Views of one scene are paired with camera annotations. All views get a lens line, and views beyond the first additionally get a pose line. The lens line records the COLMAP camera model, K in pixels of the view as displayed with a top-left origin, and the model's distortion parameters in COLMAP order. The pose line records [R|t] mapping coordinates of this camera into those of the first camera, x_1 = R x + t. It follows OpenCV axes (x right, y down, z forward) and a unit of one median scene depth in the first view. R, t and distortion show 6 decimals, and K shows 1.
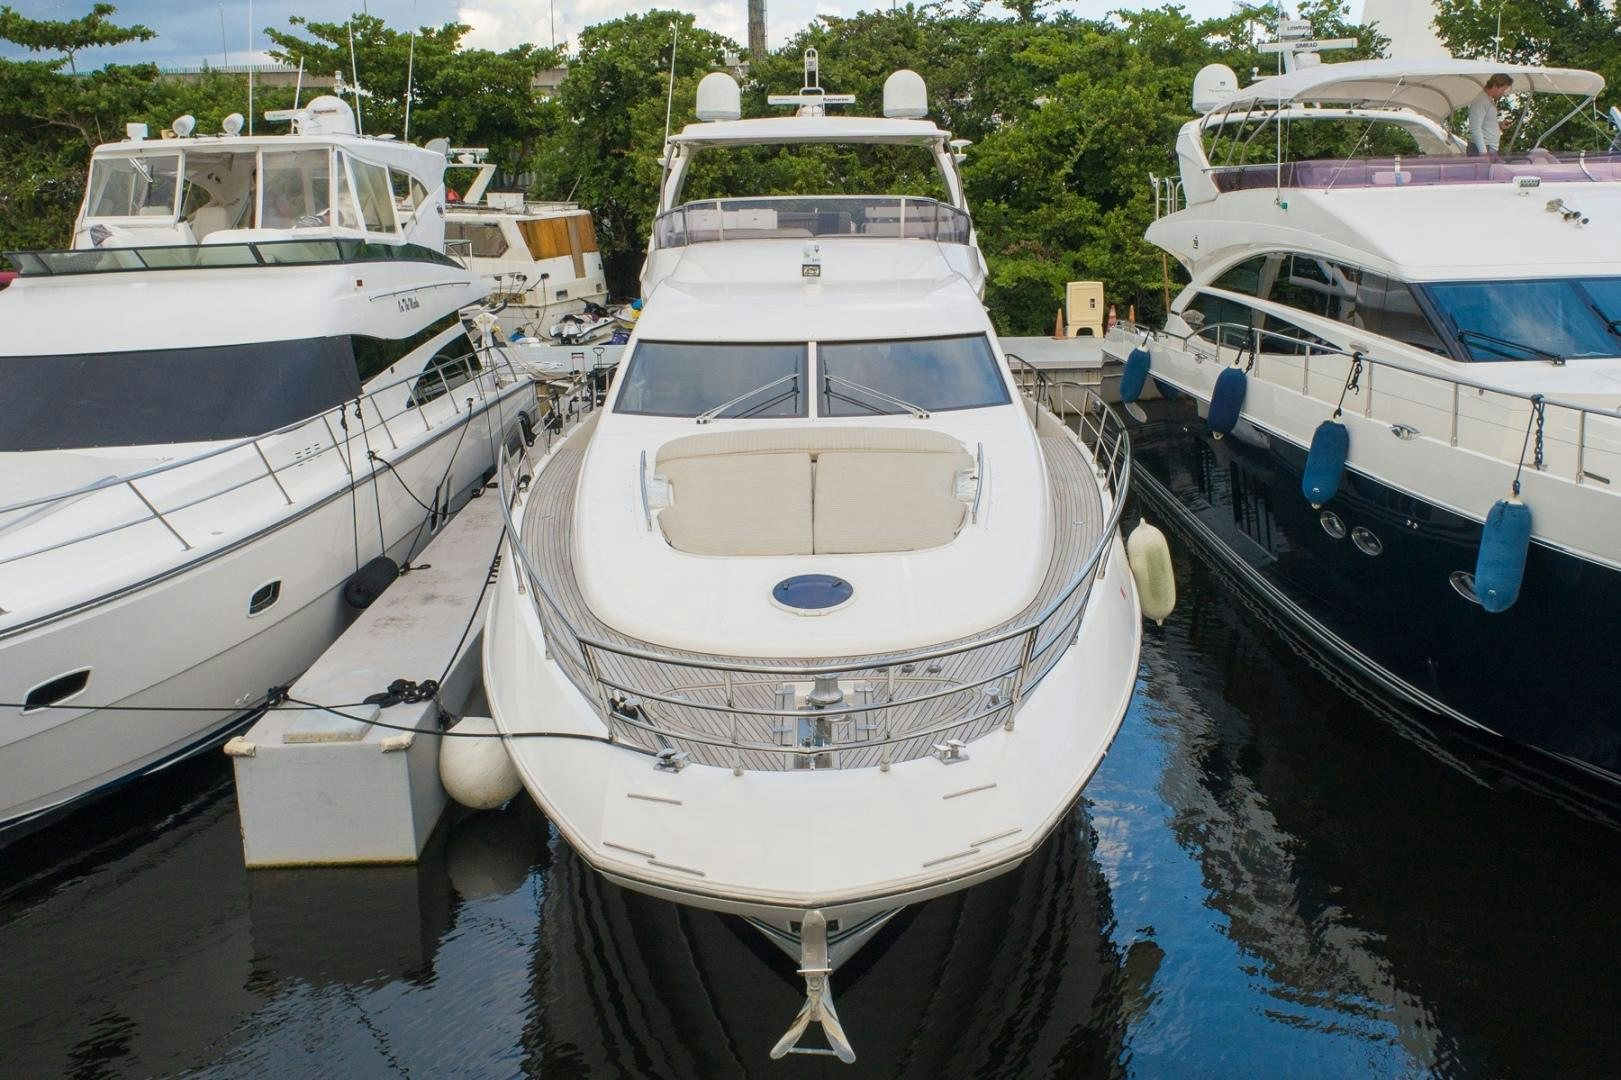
lens RADIAL K [[1481.8, 0, 827.2], [0, 1481.8, 496.8], [0, 0, 1]] dist [-0.013865, -0.004576]
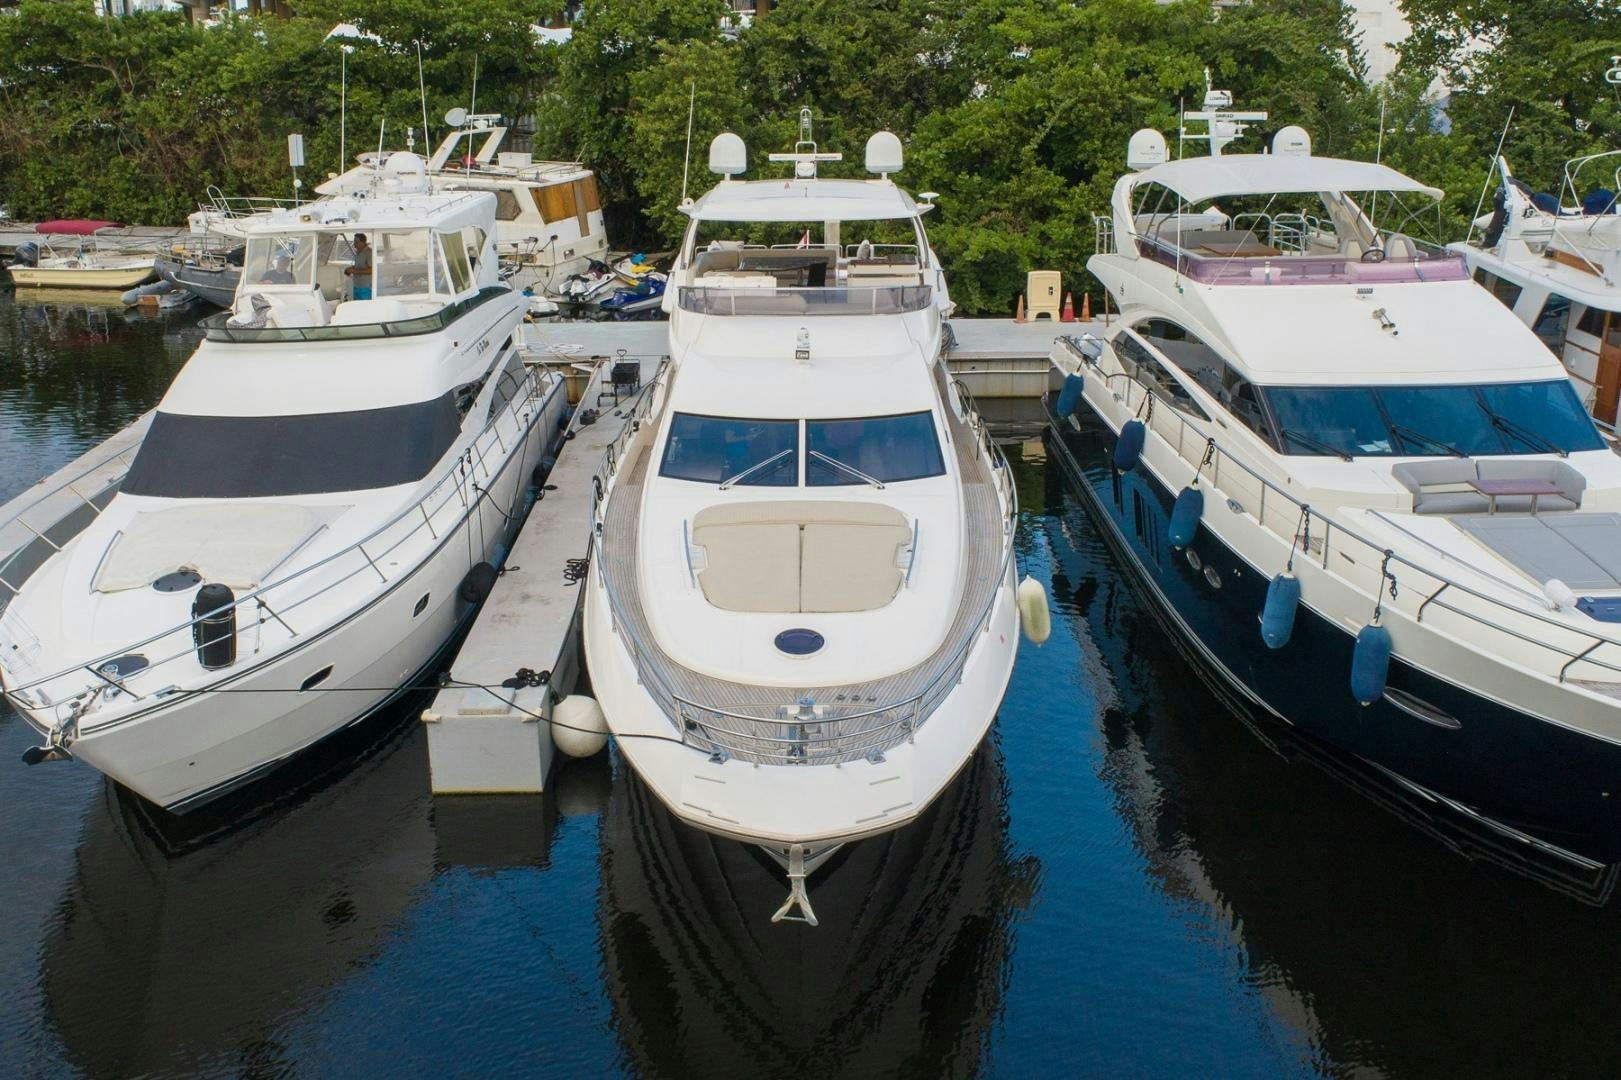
lens RADIAL K [[1547.2, 0, 684.0], [0, 1547.2, 488.7], [0, 0, 1]] dist [-0.005884, -0.025702]
pose [[0.996759, 0.013242, -0.079354, -0.001557], [-0.007414, 0.997282, 0.073302, -0.065053], [0.080109, -0.072476, 0.994148, -0.196625]]
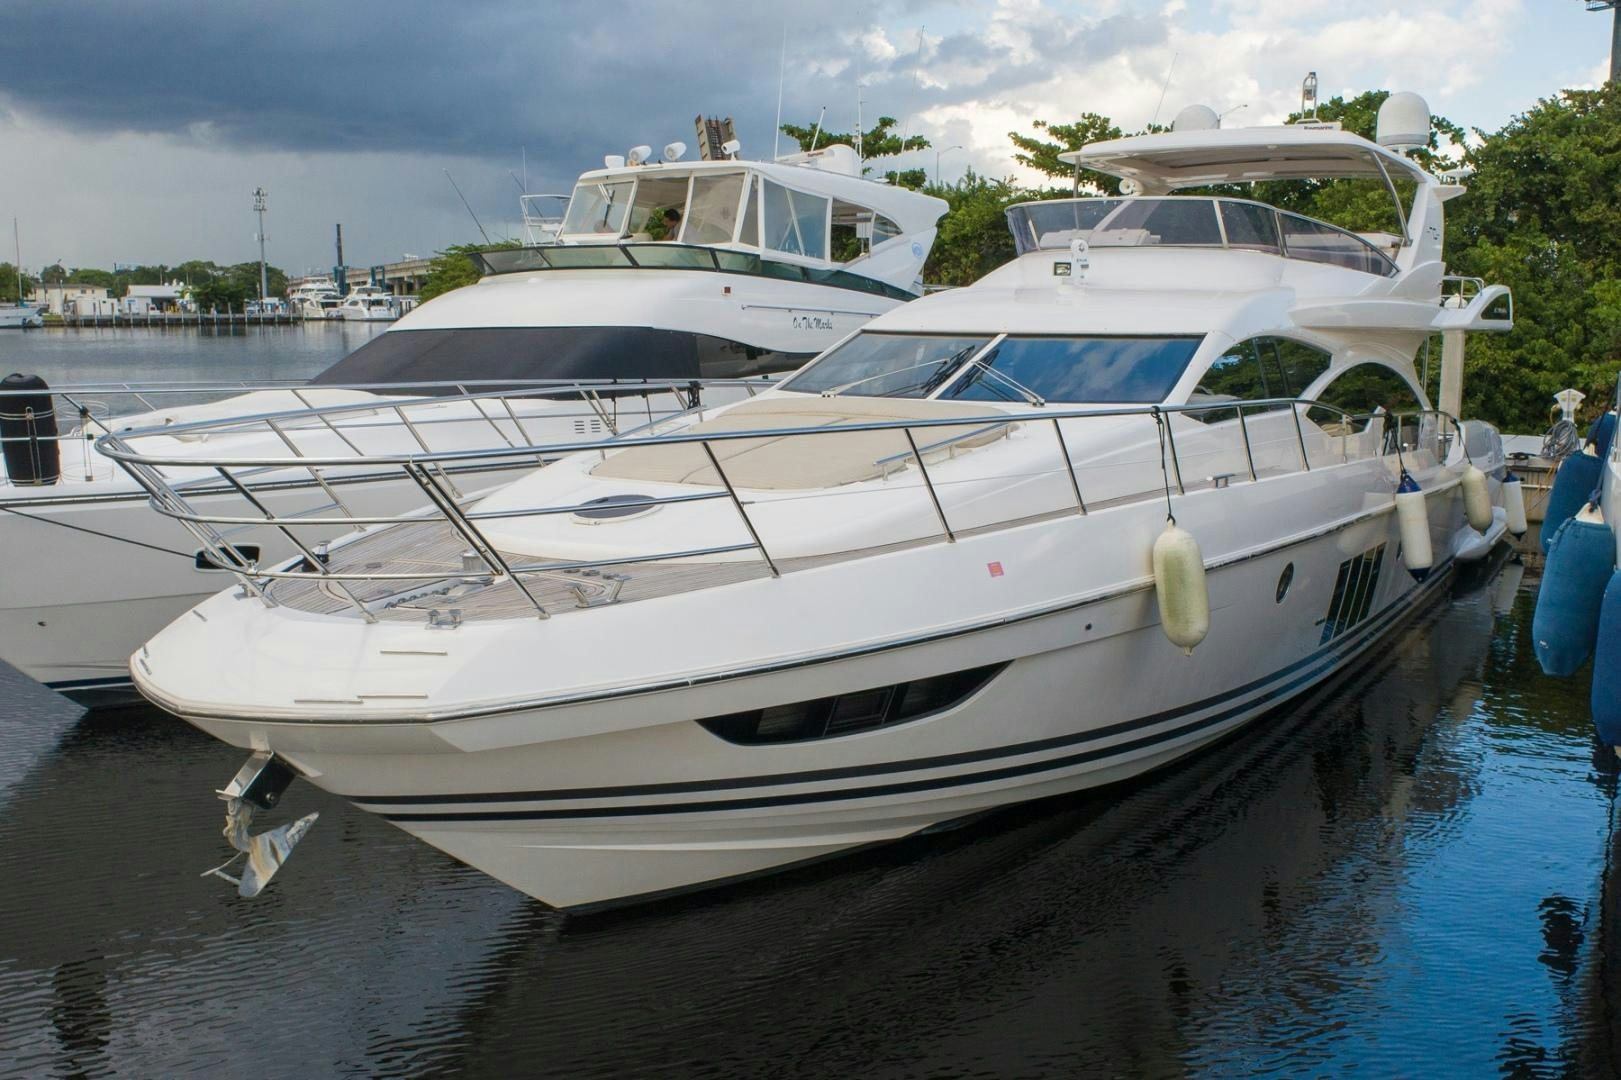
lens RADIAL K [[1510.5, 0, 833.2], [0, 1510.5, 517.3], [0, 0, 1]] dist [-0.012537, 0.003846]
pose [[0.849774, 0.095134, -0.518491, 0.178668], [-0.134223, 0.990211, -0.038296, 0.026406], [0.509772, 0.102136, 0.854225, 0.070067]]
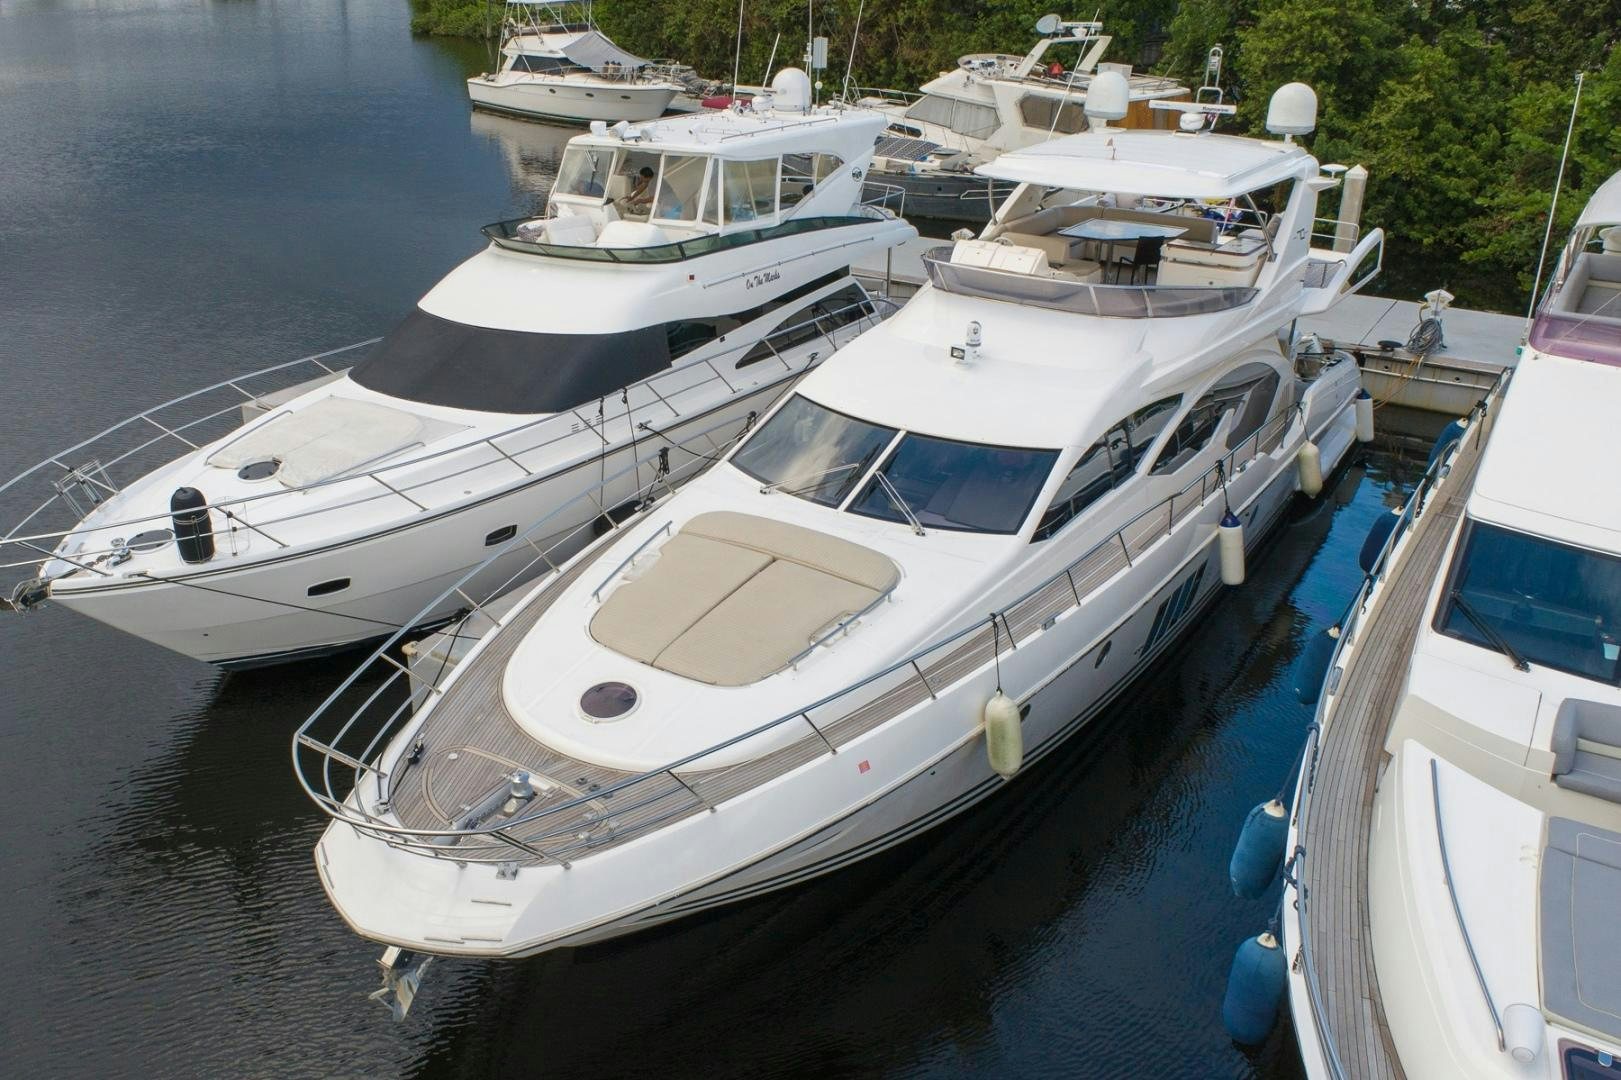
lens RADIAL K [[1360.2, 0, 635.9], [0, 1360.2, 497.4], [0, 0, 1]] dist [-0.013677, 0.003311]
pose [[0.784342, 0.239547, -0.572211, 0.205126], [-0.129214, 0.965288, 0.226986, -0.121969], [0.606723, -0.104097, 0.788068, 0.004812]]
